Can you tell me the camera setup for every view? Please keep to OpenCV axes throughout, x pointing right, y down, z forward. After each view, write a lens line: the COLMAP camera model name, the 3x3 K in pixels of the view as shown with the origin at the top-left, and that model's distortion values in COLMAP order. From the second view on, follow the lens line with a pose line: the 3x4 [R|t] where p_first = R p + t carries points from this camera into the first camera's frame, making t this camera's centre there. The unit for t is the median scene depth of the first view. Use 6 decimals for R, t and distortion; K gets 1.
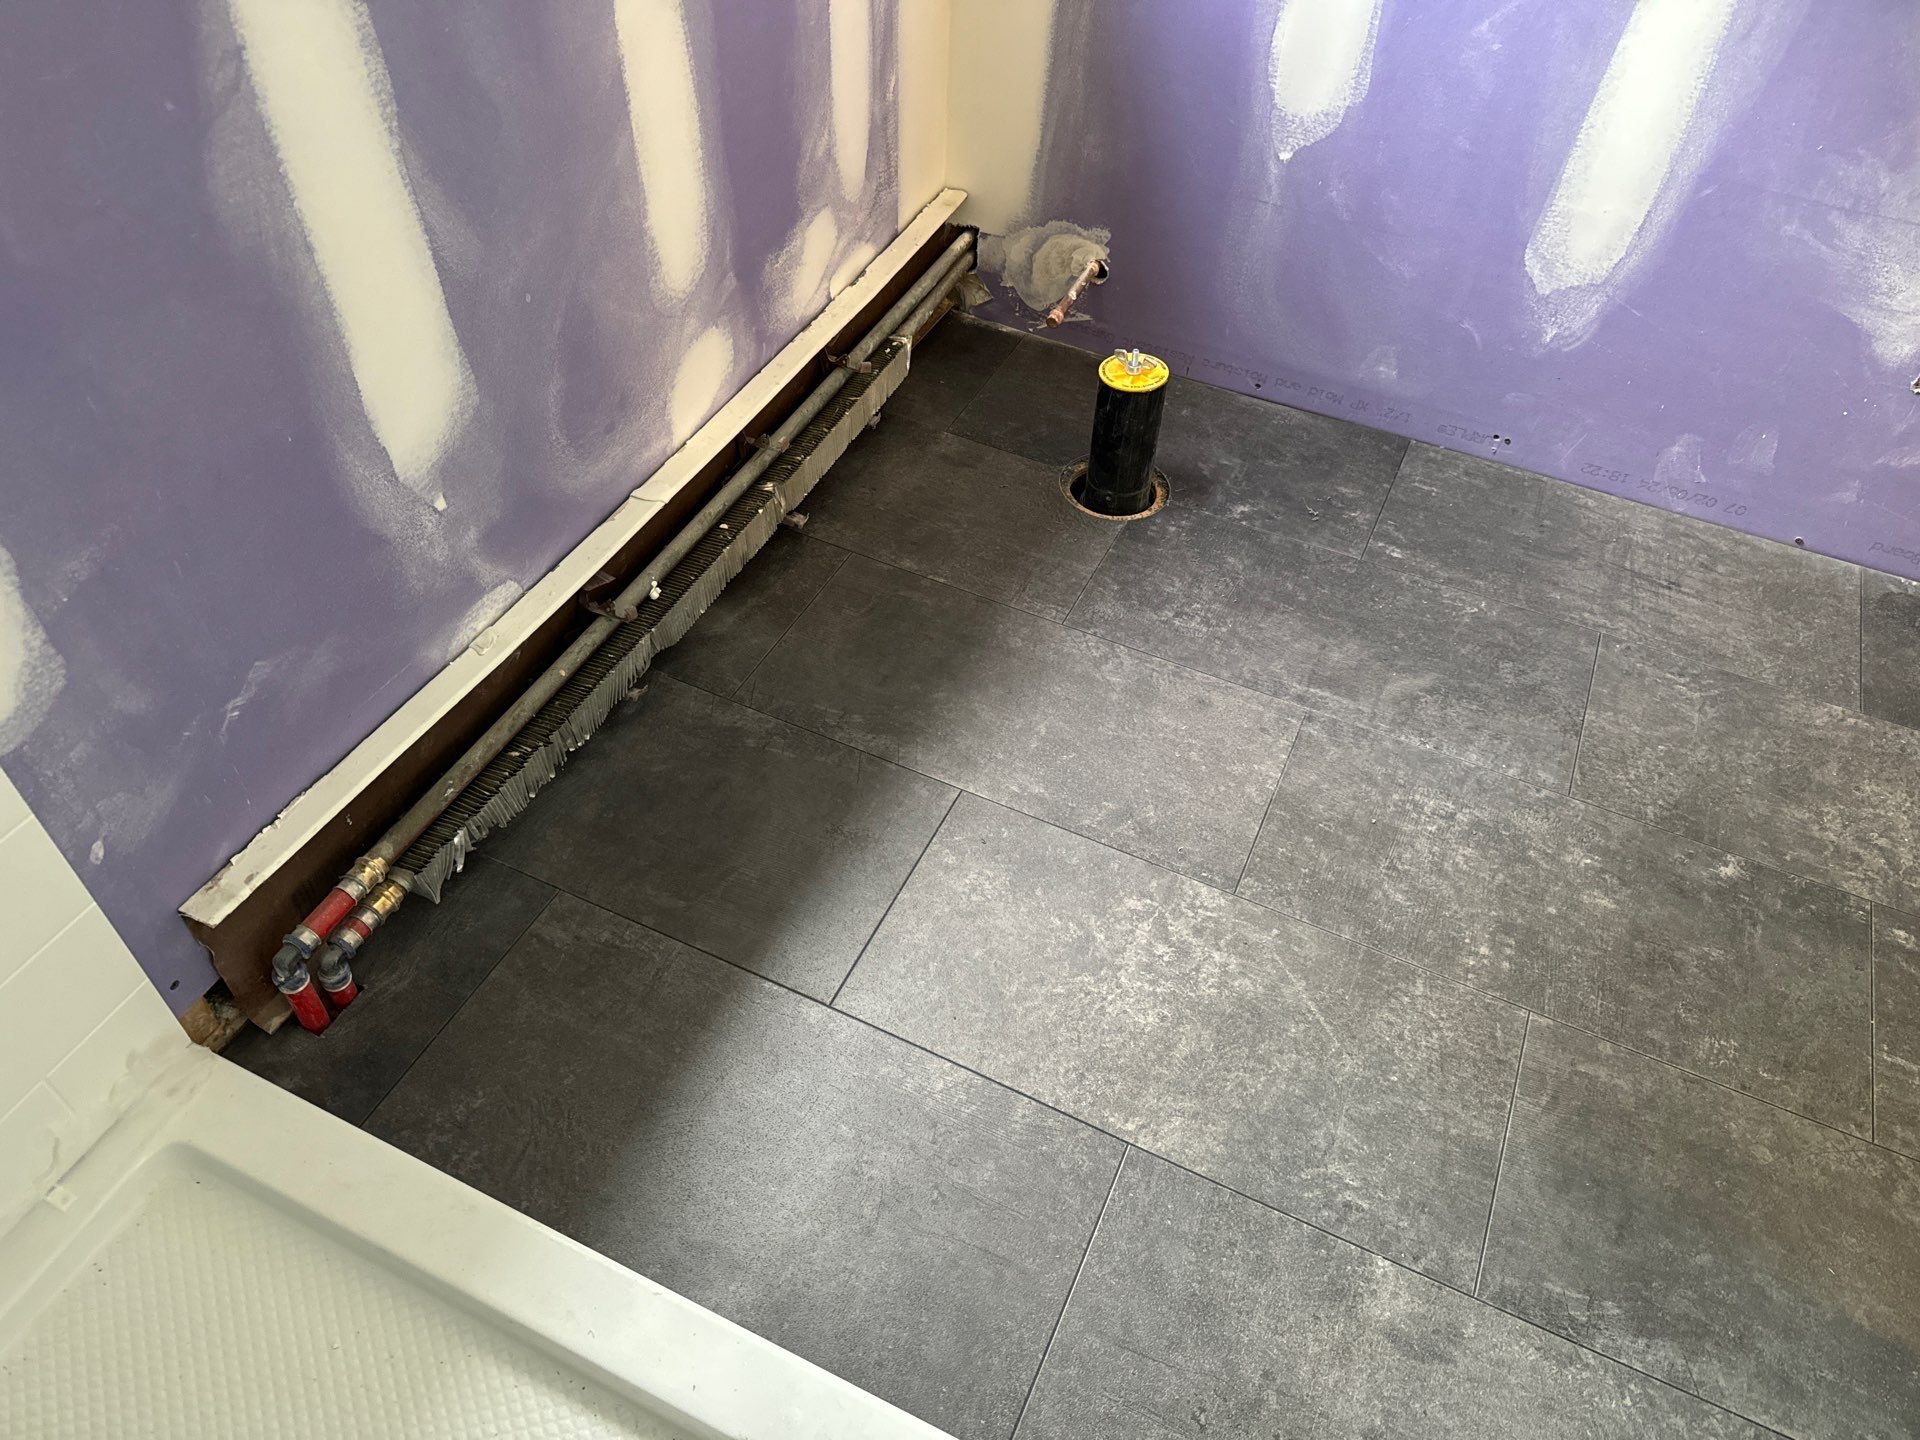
lens RADIAL K [[1351.3, 0, 955.2], [0, 1351.3, 723.7], [0, 0, 1]] dist [0.061028, -0.079555]
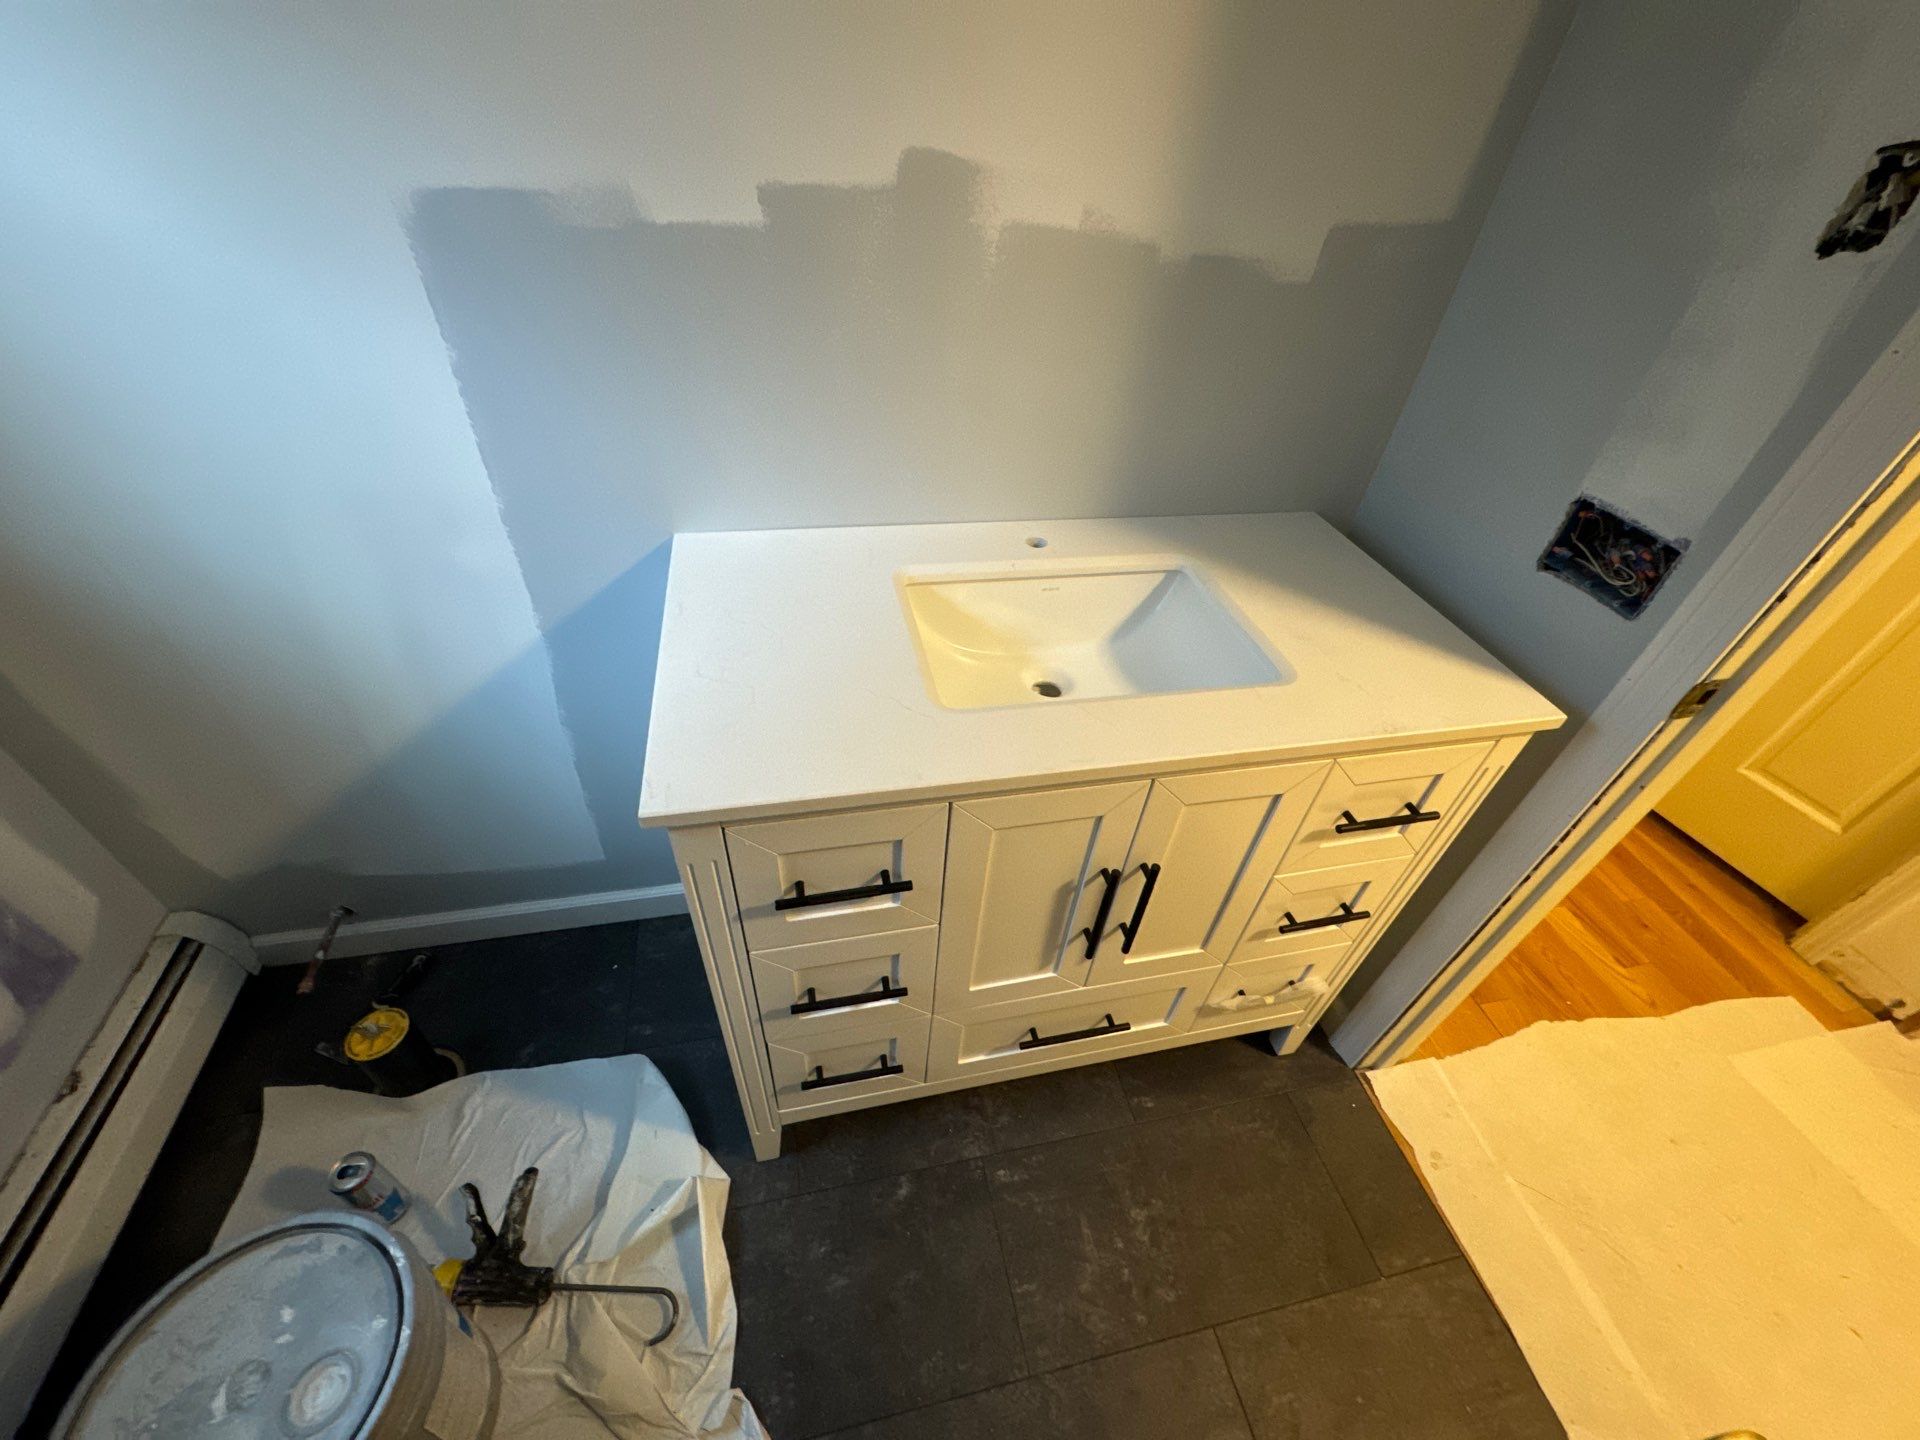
lens RADIAL K [[765.7, 0, 958.9], [0, 765.7, 722.8], [0, 0, 1]] dist [-0.000577, -0.000329]
pose [[0.795770, -0.386976, 0.465833, 0.450827], [0.414399, 0.908875, 0.047113, -0.436547], [-0.441615, 0.155550, 0.883618, 0.113476]]
